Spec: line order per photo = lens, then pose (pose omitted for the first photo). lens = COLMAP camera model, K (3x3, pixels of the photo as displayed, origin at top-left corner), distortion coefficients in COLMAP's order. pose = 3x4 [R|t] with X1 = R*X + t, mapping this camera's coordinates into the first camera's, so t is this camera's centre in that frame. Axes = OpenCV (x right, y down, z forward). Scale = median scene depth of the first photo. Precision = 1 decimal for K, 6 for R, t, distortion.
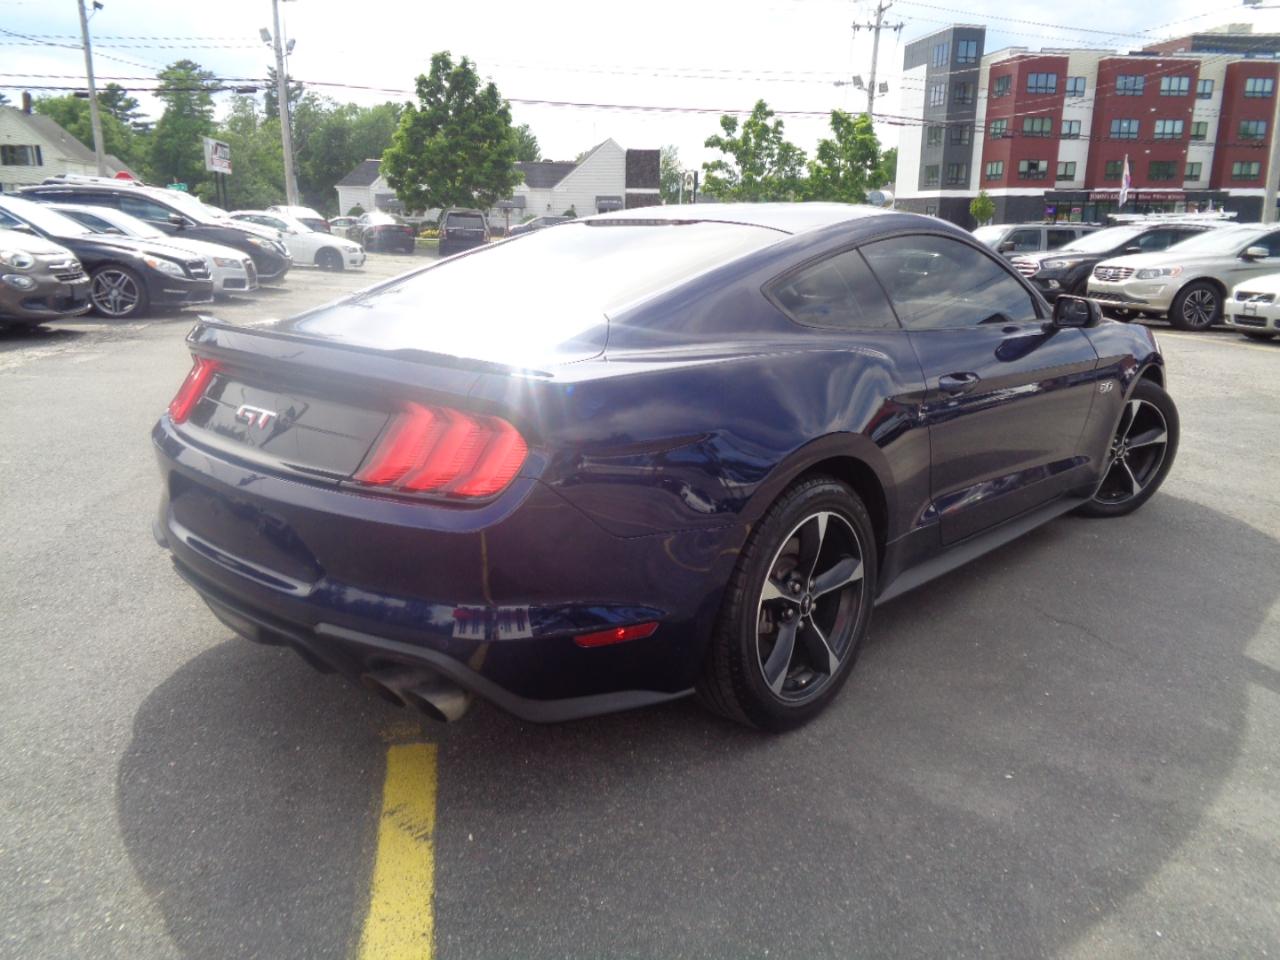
lens RADIAL K [[953.9, 0, 640.0], [0, 953.9, 476.9], [0, 0, 1]] dist [0.011722, 0.003956]
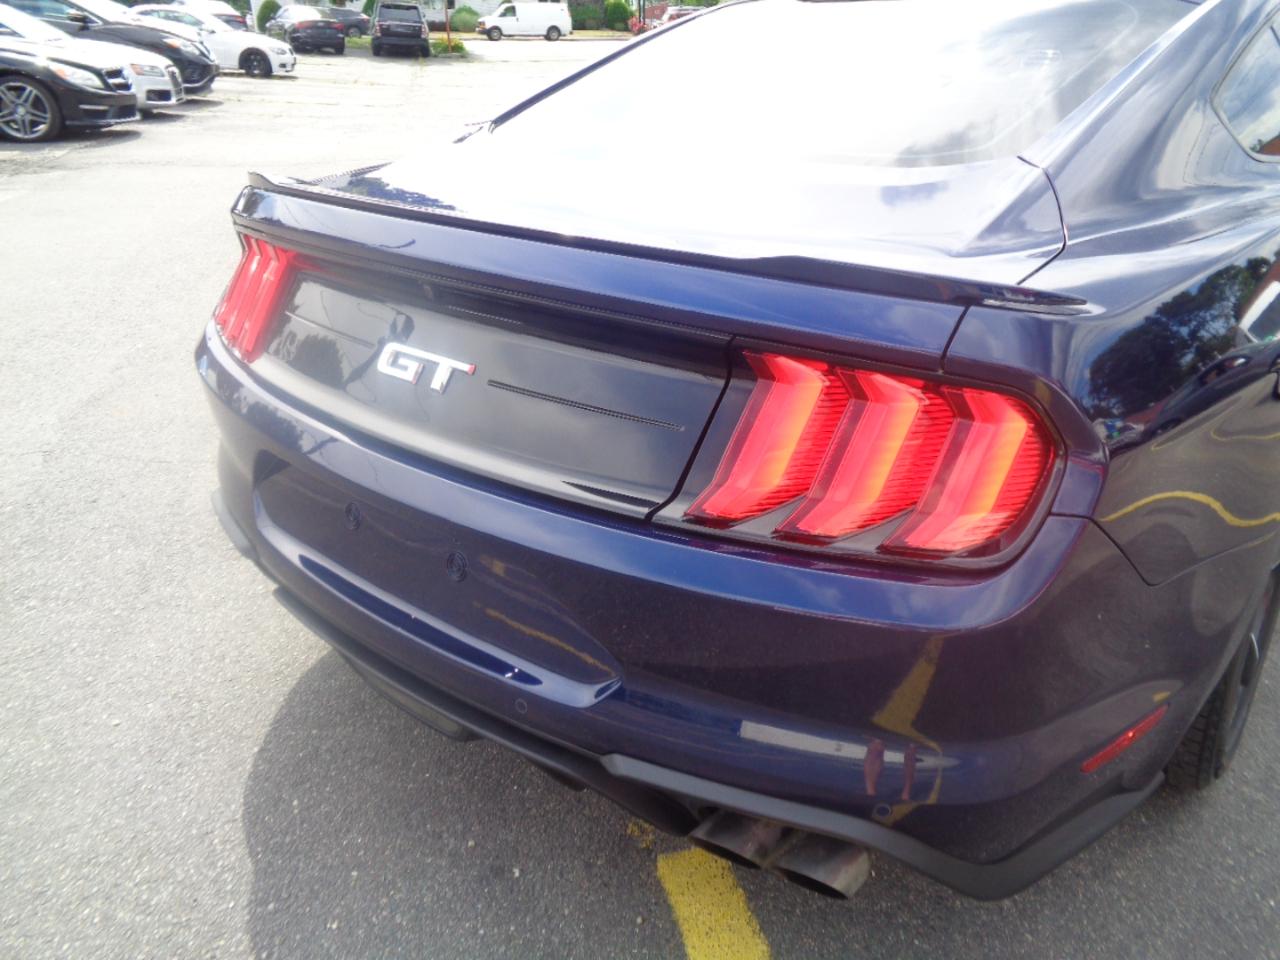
lens RADIAL K [[953.9, 0, 647.3], [0, 953.9, 471.7], [0, 0, 1]] dist [0.011722, 0.003956]
pose [[0.997631, -0.046749, 0.050464, -0.030751], [0.036519, 0.981606, 0.187391, -0.010585], [-0.058296, -0.185104, 0.980988, 0.043649]]
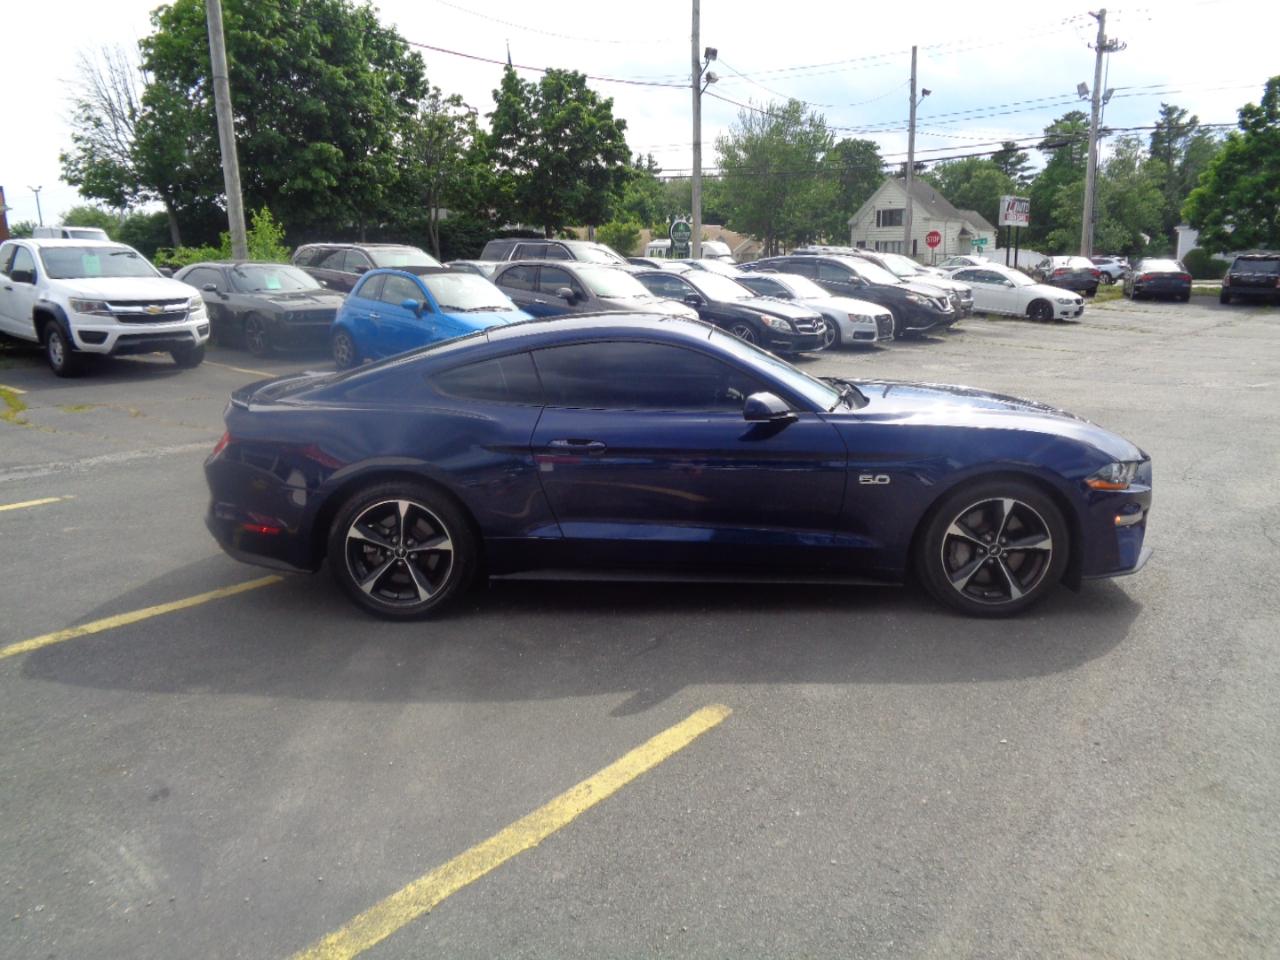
lens RADIAL K [[953.9, 0, 637.9], [0, 953.9, 468.7], [0, 0, 1]] dist [0.011722, 0.003956]
pose [[0.666994, 0.130447, -0.733554, 0.196279], [-0.167289, 0.985636, 0.023165, -0.015110], [0.726039, 0.107265, 0.679236, 0.011484]]
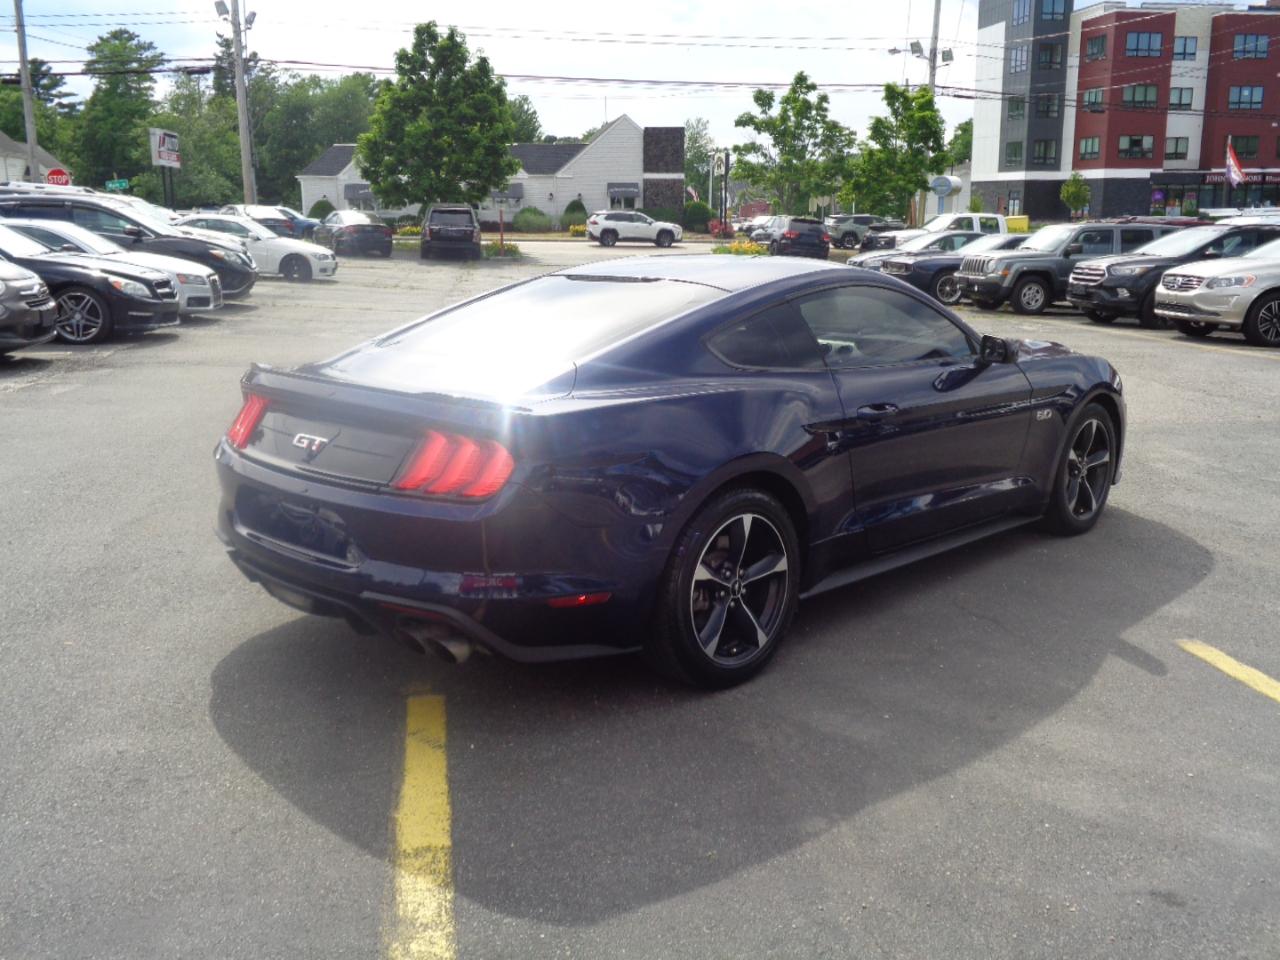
lens RADIAL K [[1182.6, 0, 637.8], [0, 1182.6, 481.1], [0, 0, 1]] dist [-0.016878, 0.000000]
pose [[0.999704, -0.006307, -0.023483, 0.009224], [0.005473, 0.999357, -0.035431, 0.005211], [0.023691, 0.035292, 0.999096, -0.063642]]
